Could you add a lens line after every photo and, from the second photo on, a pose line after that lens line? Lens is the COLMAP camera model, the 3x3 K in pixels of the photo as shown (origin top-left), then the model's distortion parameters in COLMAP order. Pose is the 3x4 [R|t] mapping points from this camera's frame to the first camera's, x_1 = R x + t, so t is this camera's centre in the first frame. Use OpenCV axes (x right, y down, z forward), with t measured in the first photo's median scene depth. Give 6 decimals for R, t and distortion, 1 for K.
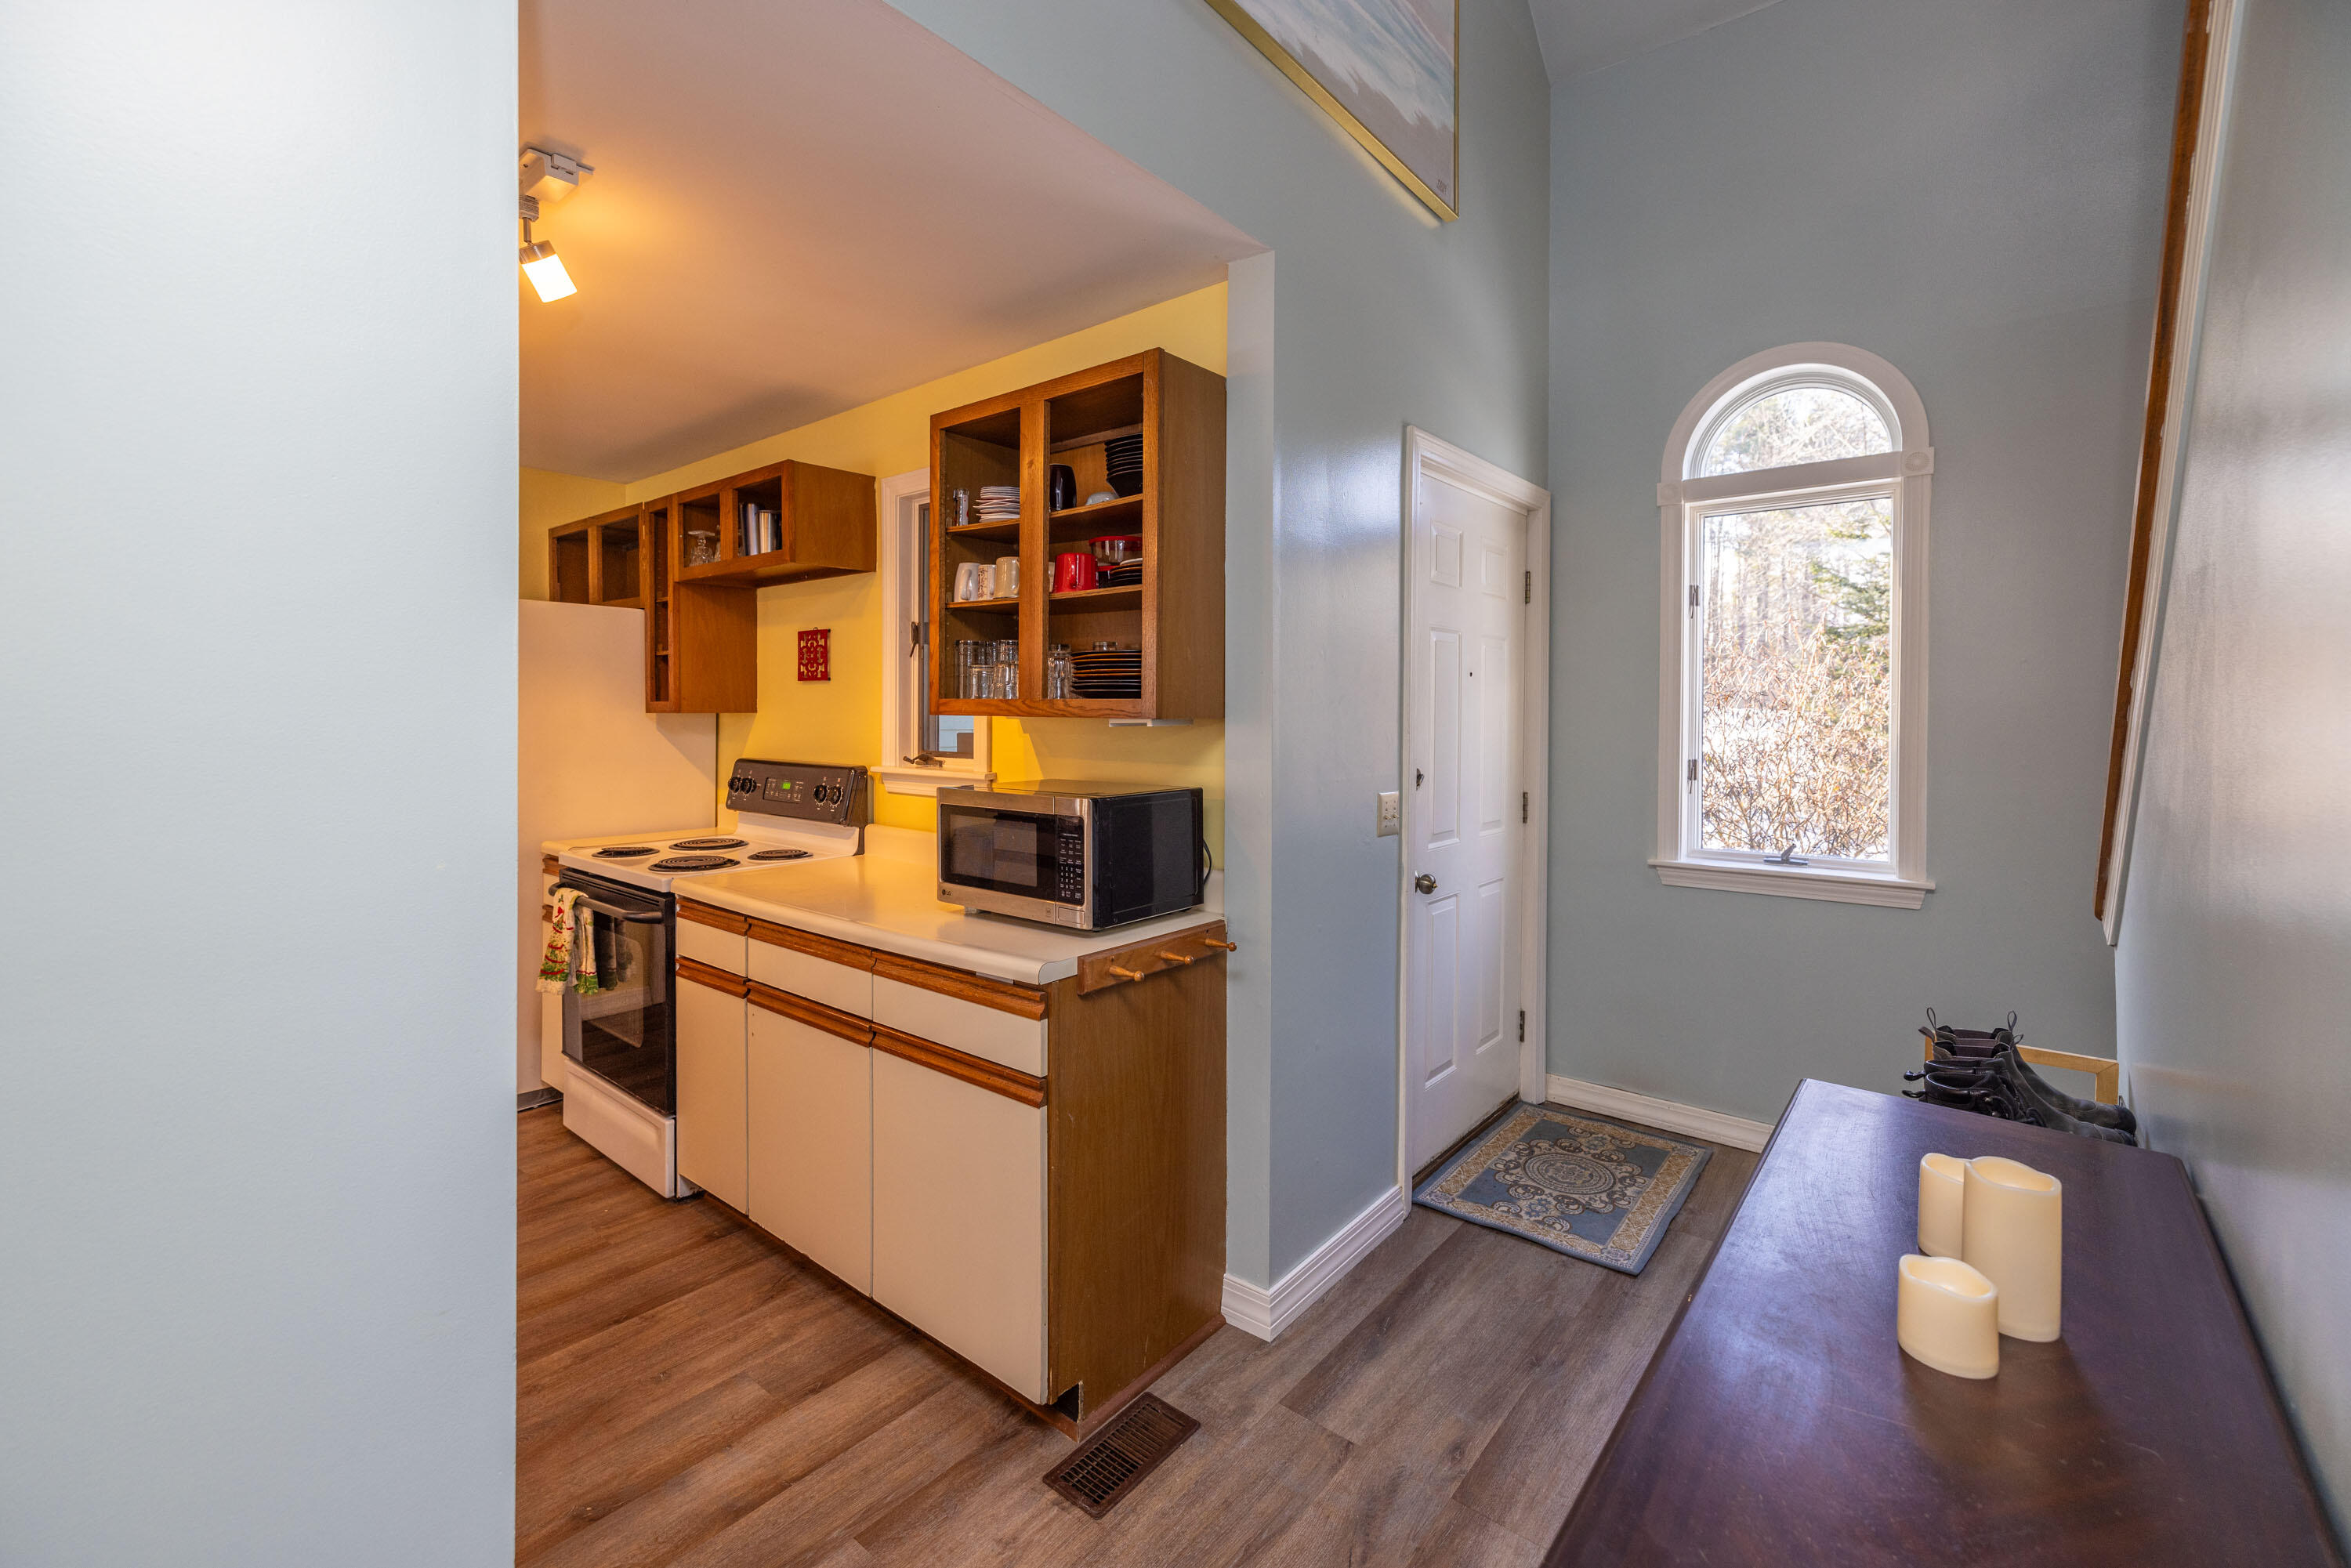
lens RADIAL K [[1012.1, 0, 1162.9], [0, 1012.1, 720.7], [0, 0, 1]] dist [0.001000, 0.000173]
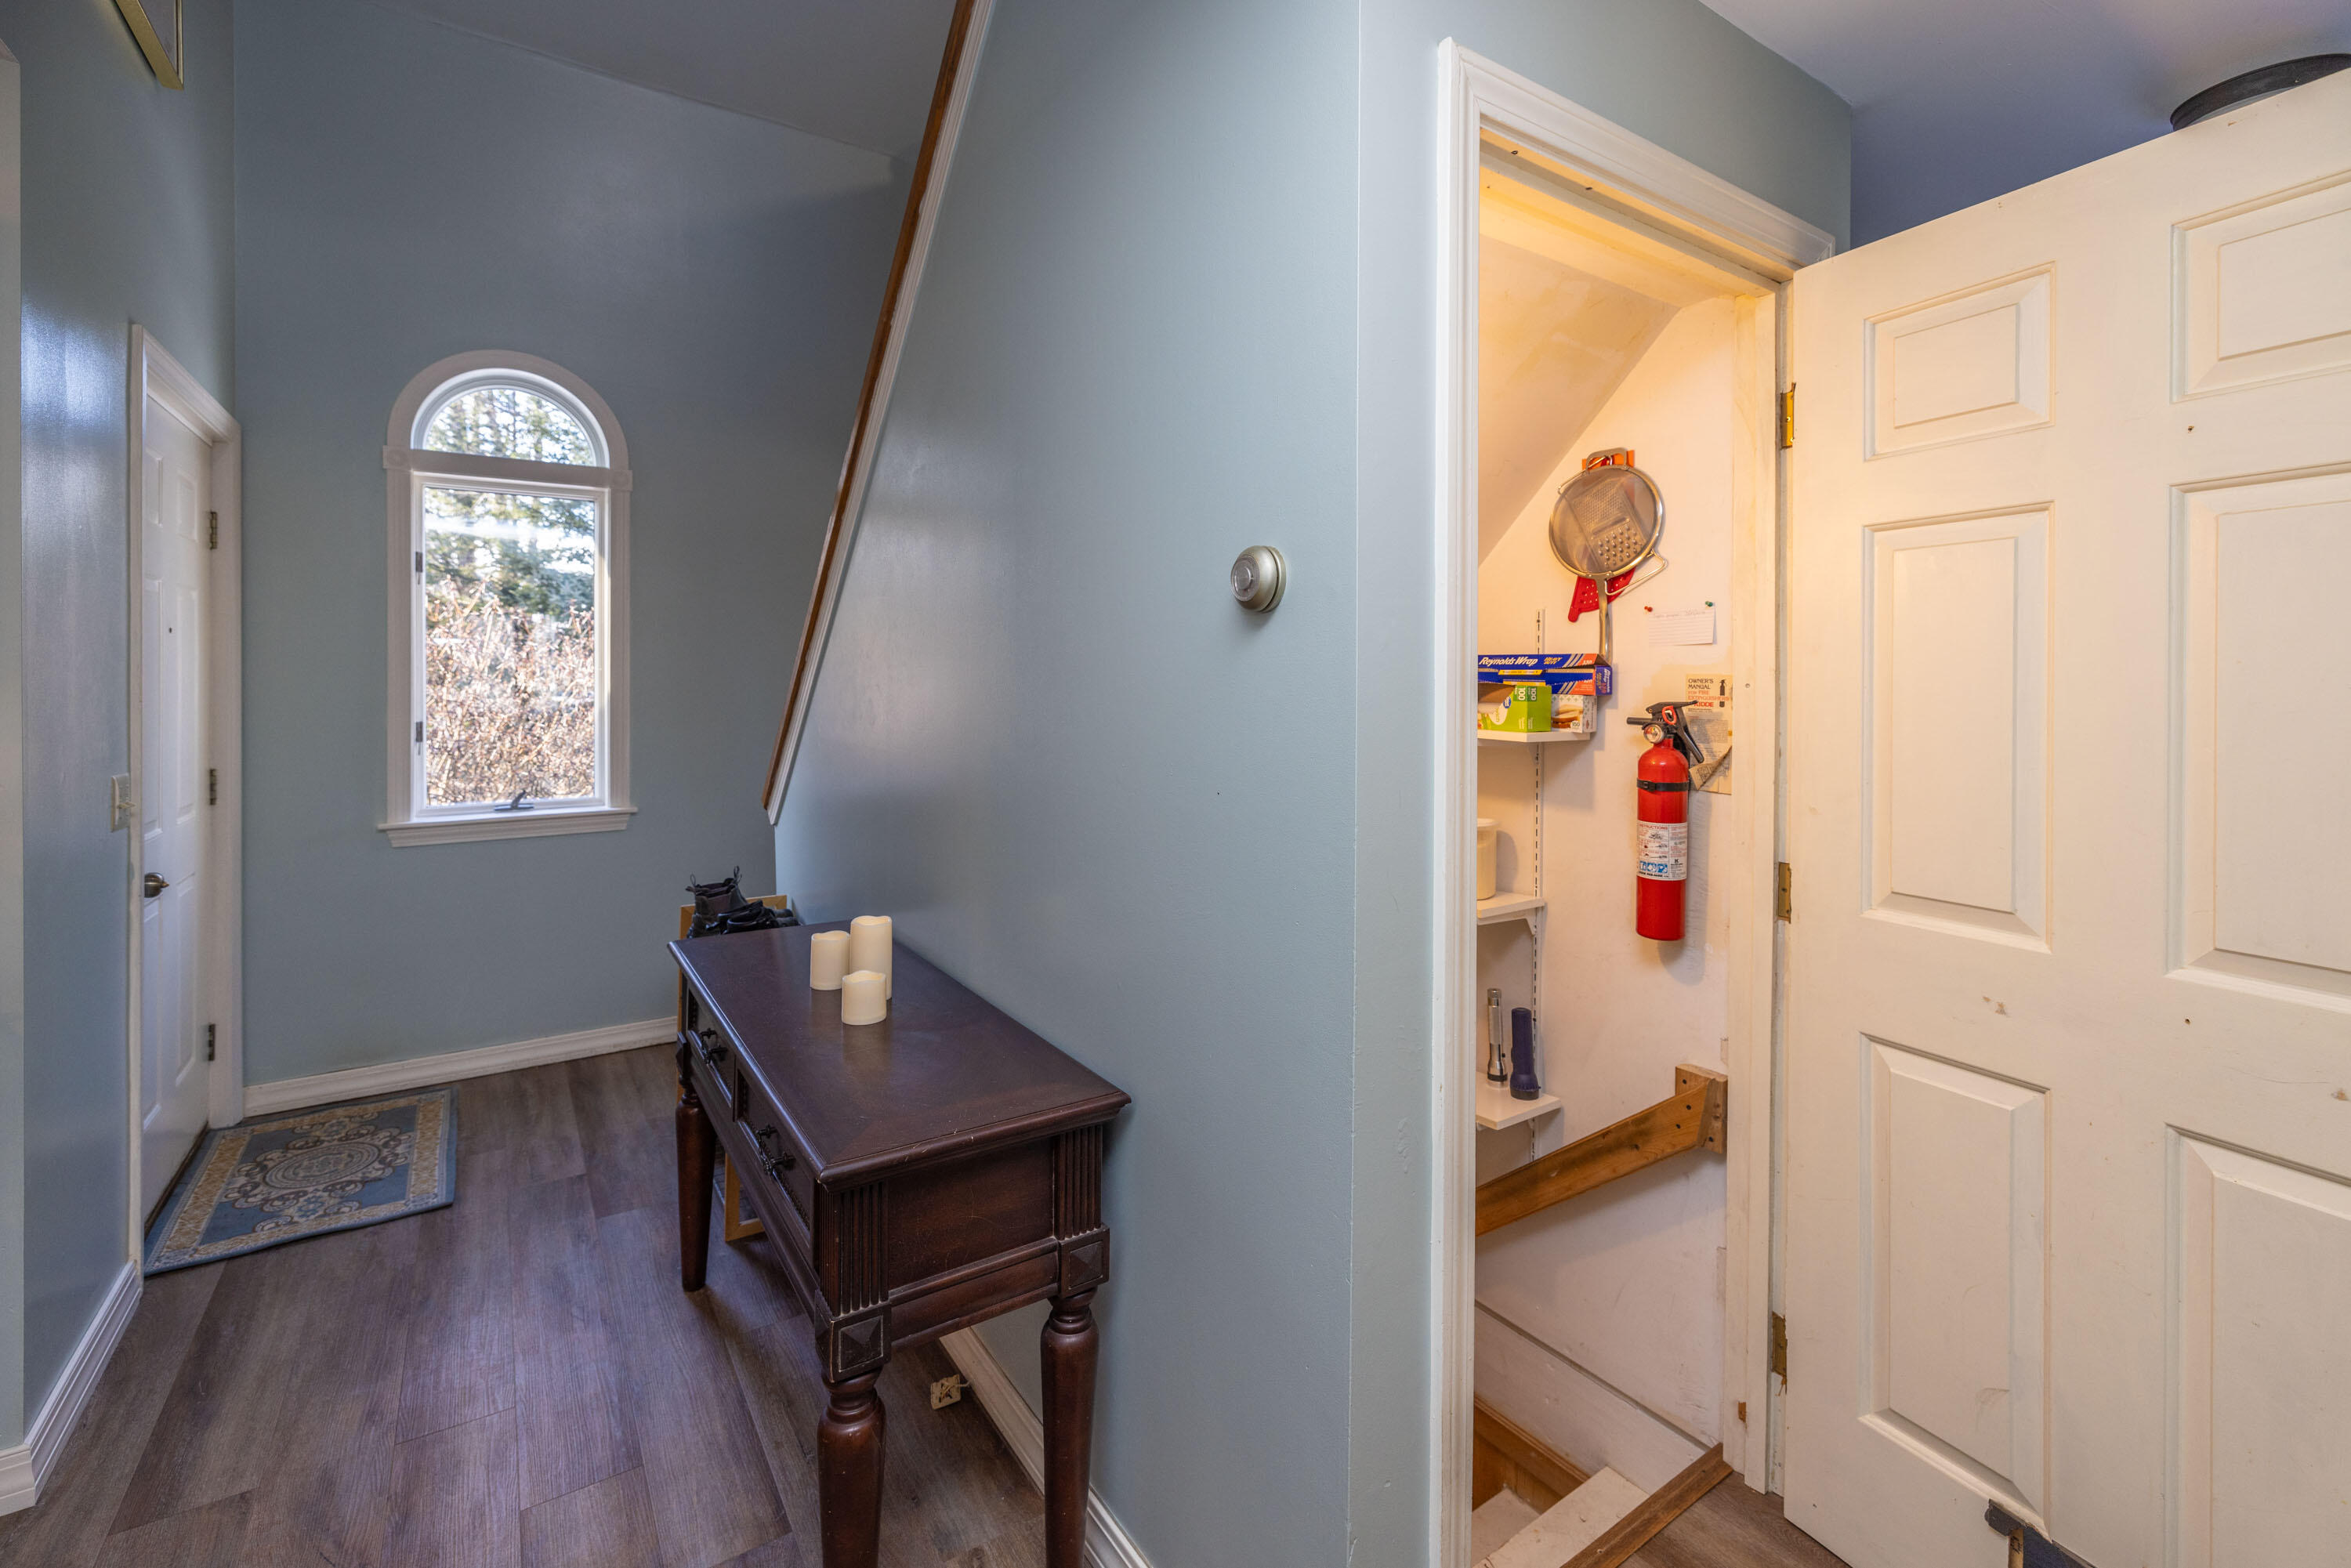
lens RADIAL K [[1018.4, 0, 1171.7], [0, 1018.4, 683.9], [0, 0, 1]] dist [-0.000199, -0.000065]
pose [[0.281124, -0.006557, 0.959649, -0.292918], [0.007312, 0.999962, 0.004691, 0.000617], [-0.959643, 0.005698, 0.281162, -0.027726]]
